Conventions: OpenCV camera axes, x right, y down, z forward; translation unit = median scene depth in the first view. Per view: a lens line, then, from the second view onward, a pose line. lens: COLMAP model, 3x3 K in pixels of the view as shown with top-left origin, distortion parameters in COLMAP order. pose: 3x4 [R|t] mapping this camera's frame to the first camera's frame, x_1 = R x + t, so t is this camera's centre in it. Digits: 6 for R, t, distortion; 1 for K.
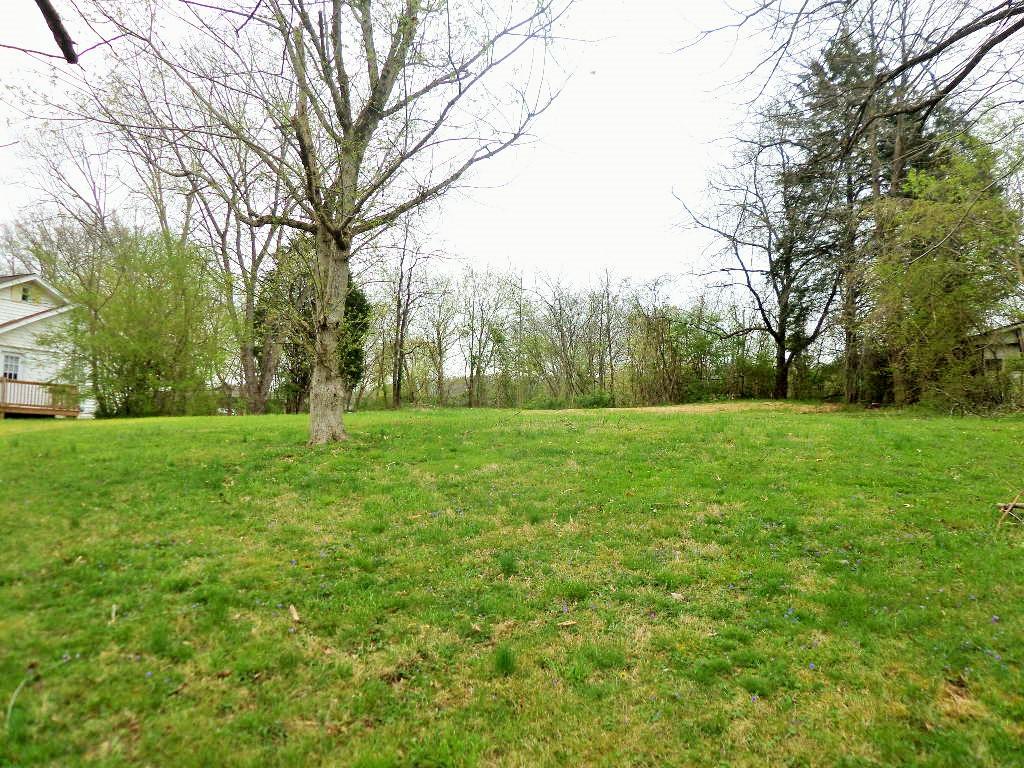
lens RADIAL K [[743.7, 0, 522.8], [0, 743.7, 405.5], [0, 0, 1]] dist [0.005608, 0.004676]
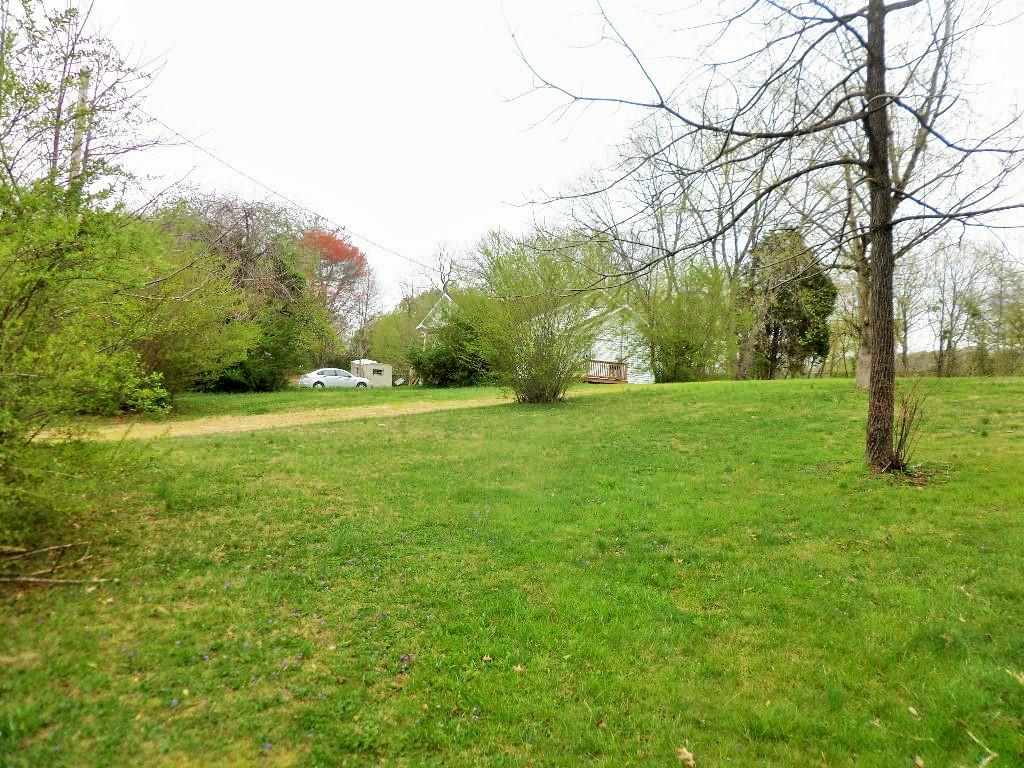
lens RADIAL K [[743.7, 0, 510.9], [0, 743.7, 402.5], [0, 0, 1]] dist [0.005608, 0.004676]
pose [[0.834010, 0.017589, -0.551470, 0.003427], [-0.003691, 0.999647, 0.026301, 0.008828], [0.551738, -0.019900, 0.833780, -0.211481]]
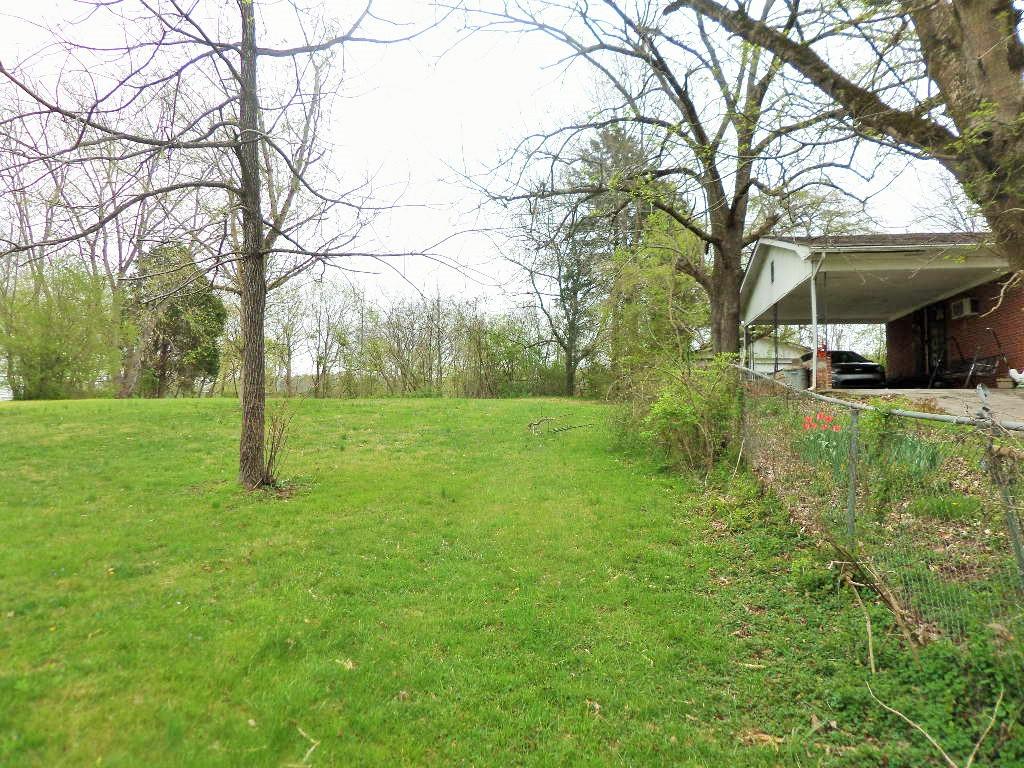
lens RADIAL K [[743.7, 0, 509.3], [0, 743.7, 403.9], [0, 0, 1]] dist [0.005608, 0.004676]
pose [[0.982383, 0.011725, 0.186510, 0.007496], [-0.011223, 0.999930, -0.003748, 0.008683], [-0.186541, 0.001589, 0.982446, -0.208132]]
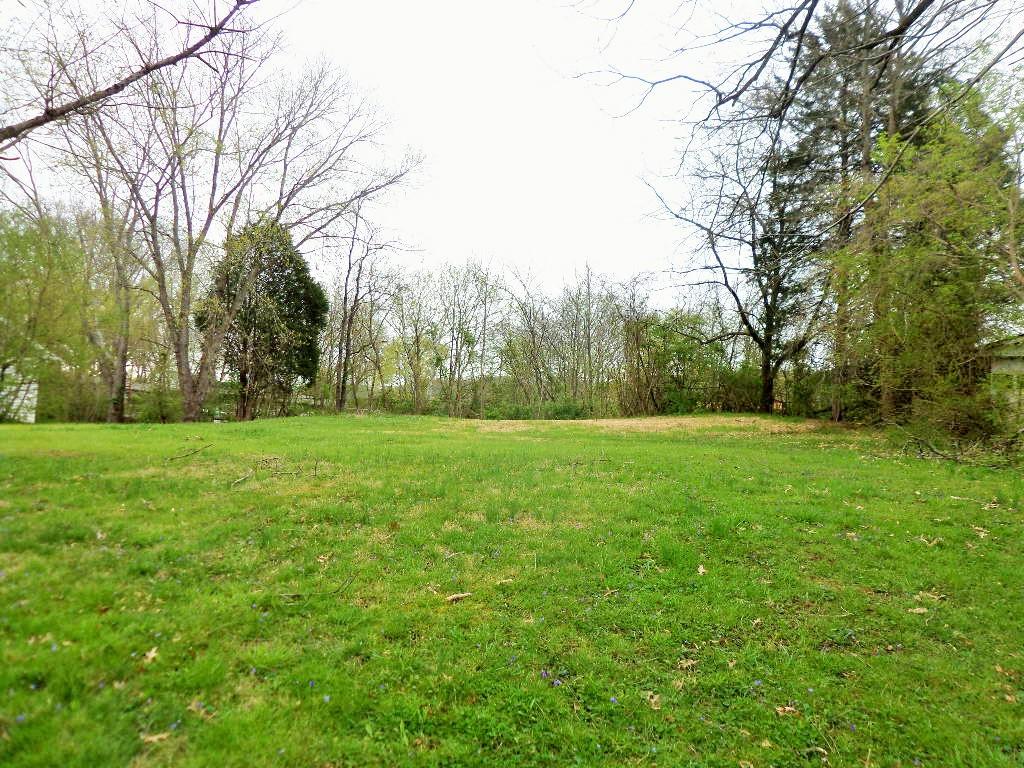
lens RADIAL K [[743.7, 0, 515.9], [0, 743.7, 405.4], [0, 0, 1]] dist [0.005608, 0.004676]
pose [[0.998778, 0.023233, -0.043620, 0.077437], [-0.023241, 0.999730, 0.000333, -0.009534], [0.043616, 0.000681, 0.999048, 0.084849]]
